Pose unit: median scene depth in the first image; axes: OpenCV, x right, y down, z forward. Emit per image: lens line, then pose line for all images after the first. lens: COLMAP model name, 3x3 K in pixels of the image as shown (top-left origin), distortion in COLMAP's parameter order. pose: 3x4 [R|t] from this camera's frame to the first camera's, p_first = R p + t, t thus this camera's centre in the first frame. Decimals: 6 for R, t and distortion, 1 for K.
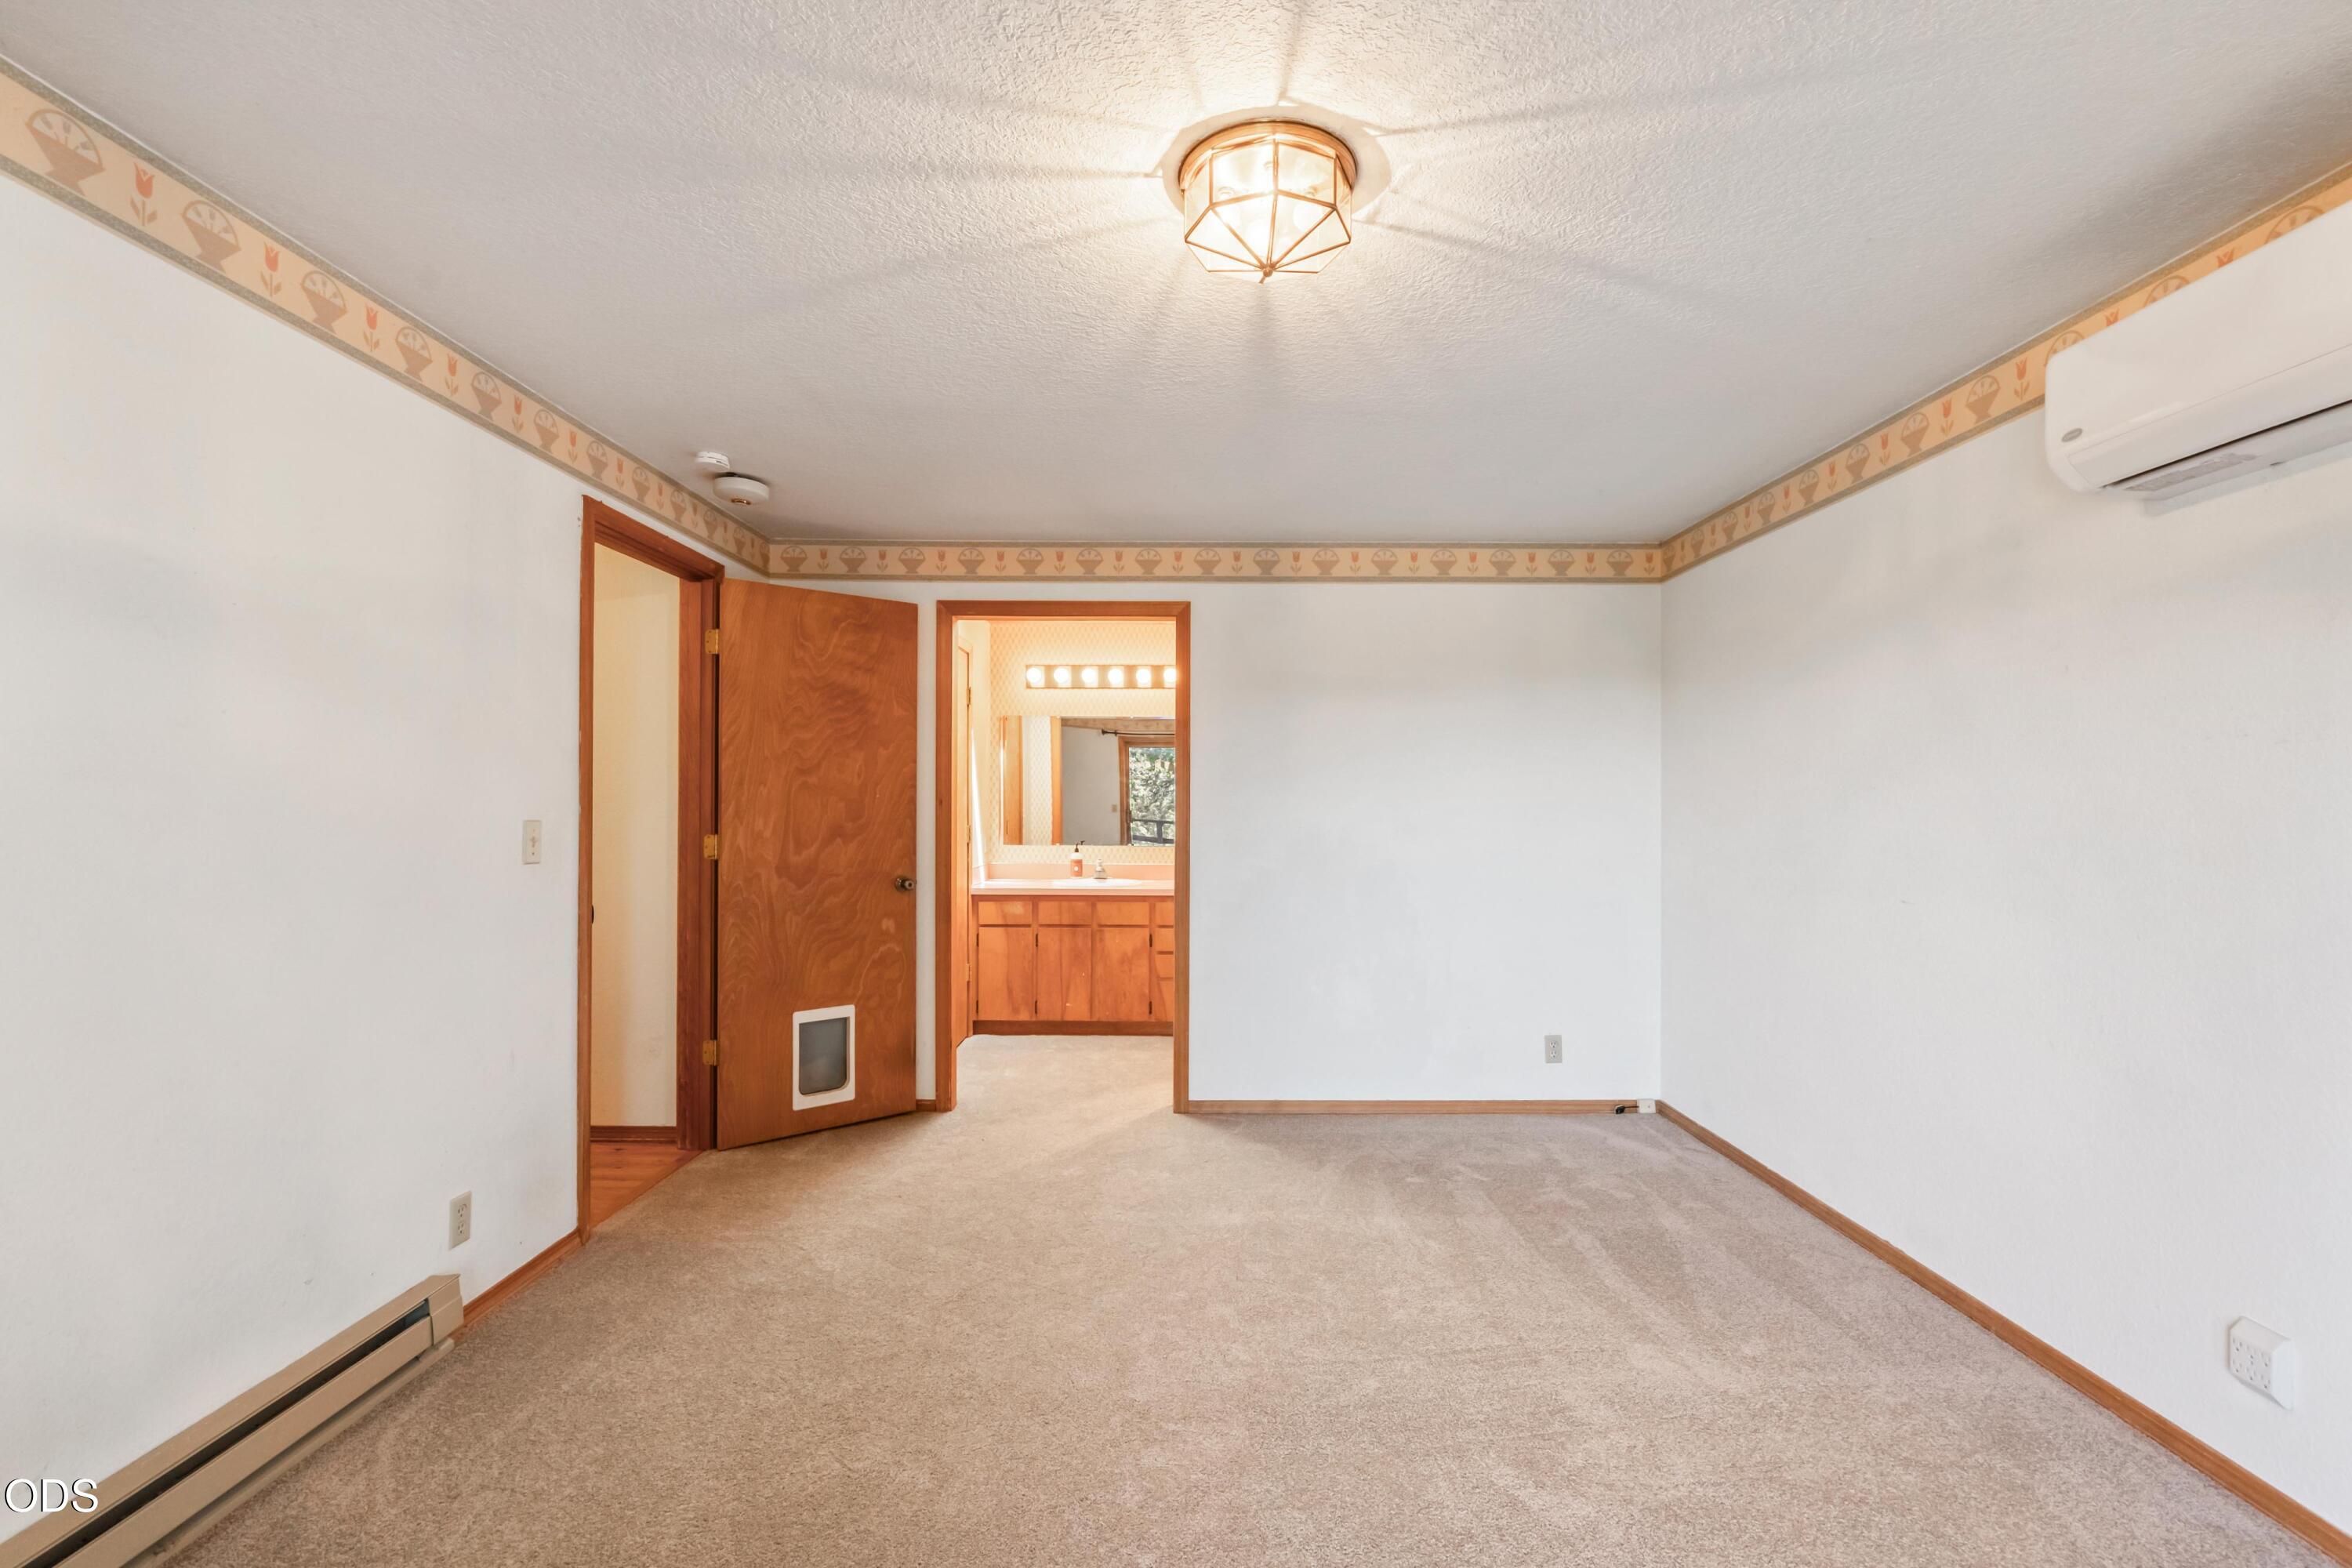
lens RADIAL K [[1060.4, 0, 1181.8], [0, 1060.4, 781.7], [0, 0, 1]] dist [-0.001268, 0.000570]
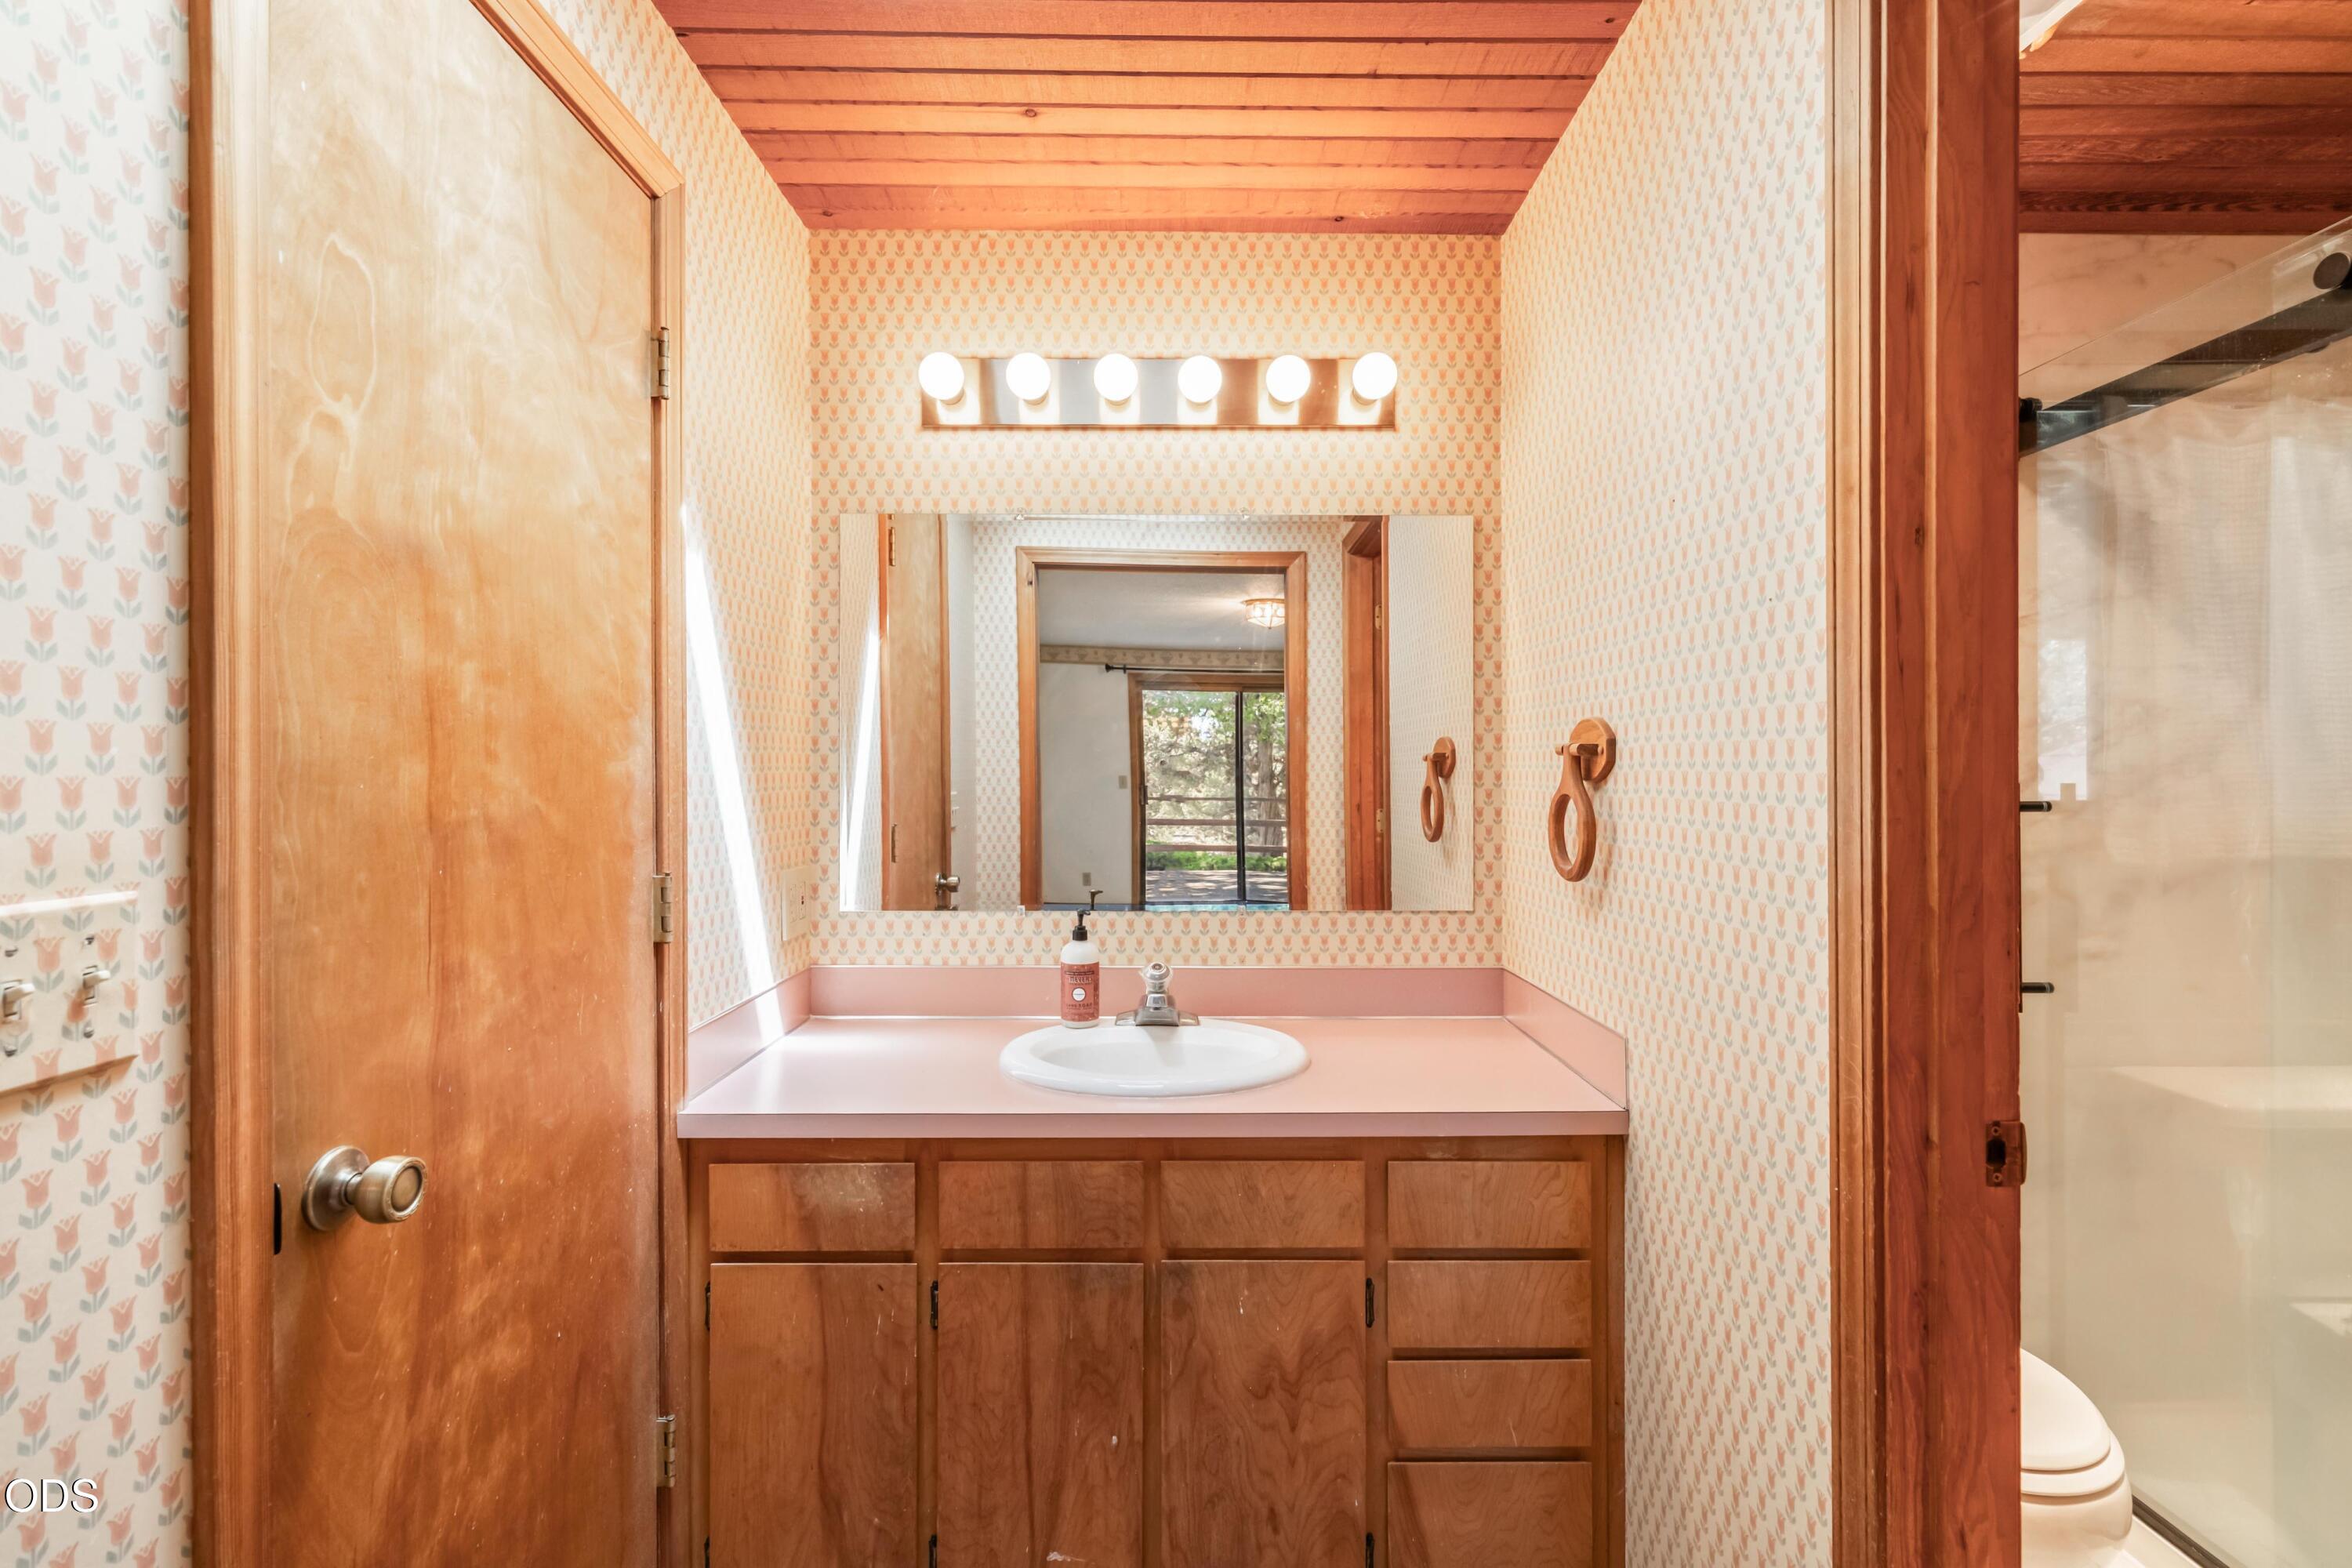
lens RADIAL K [[1060.4, 0, 1181.8], [0, 1060.4, 781.7], [0, 0, 1]] dist [-0.001268, 0.000570]
pose [[0.999877, -0.003568, 0.015283, -0.079288], [0.003242, 0.999767, 0.021326, 0.014424], [-0.015356, -0.021274, 0.999656, 0.740767]]
